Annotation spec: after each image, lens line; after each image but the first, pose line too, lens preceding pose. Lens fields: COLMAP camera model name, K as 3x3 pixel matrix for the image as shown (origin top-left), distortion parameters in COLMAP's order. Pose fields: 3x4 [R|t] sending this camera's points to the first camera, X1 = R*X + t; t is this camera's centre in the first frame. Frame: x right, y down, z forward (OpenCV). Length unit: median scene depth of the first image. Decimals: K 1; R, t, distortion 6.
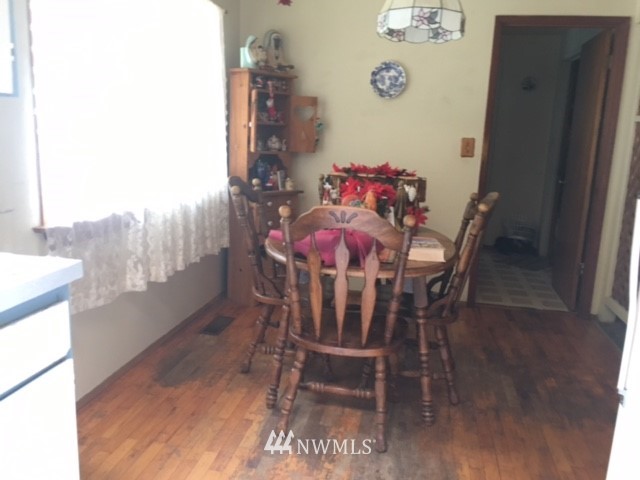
lens RADIAL K [[548.6, 0, 321.1], [0, 548.6, 241.1], [0, 0, 1]] dist [0.081591, -0.100815]
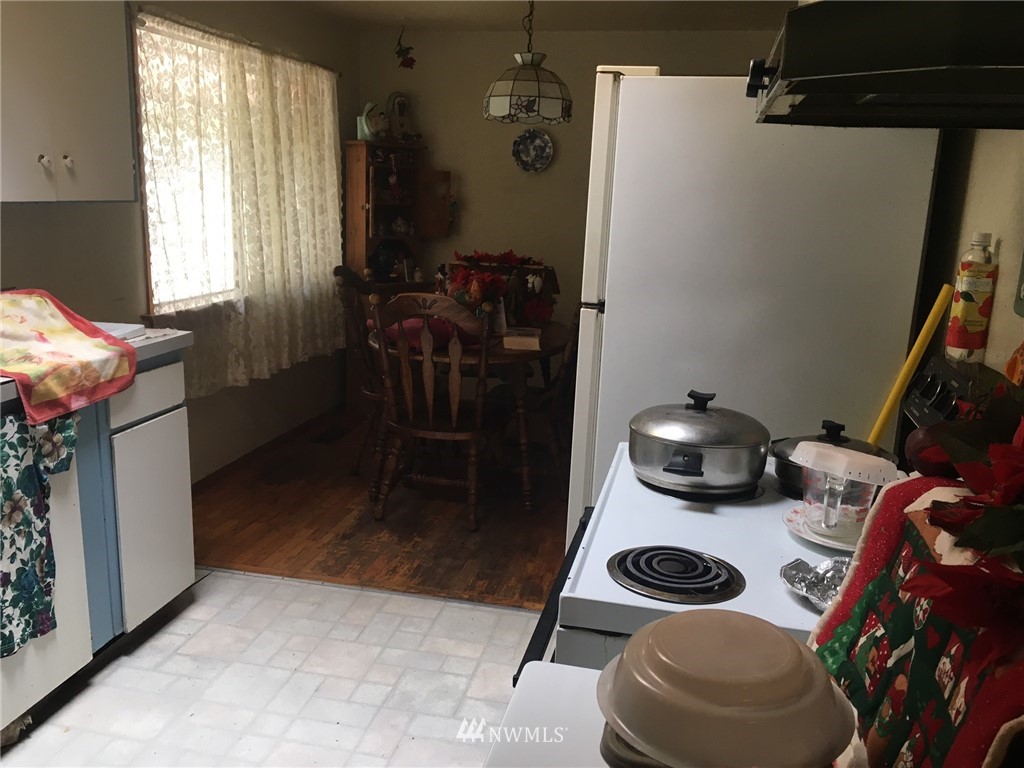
lens RADIAL K [[877.8, 0, 511.9], [0, 877.8, 380.4], [0, 0, 1]] dist [0.081591, -0.100815]
pose [[0.999561, -0.002259, -0.029528, 0.175784], [0.002694, 0.999888, 0.014702, 0.055009], [0.029492, -0.014775, 0.999456, -0.489353]]
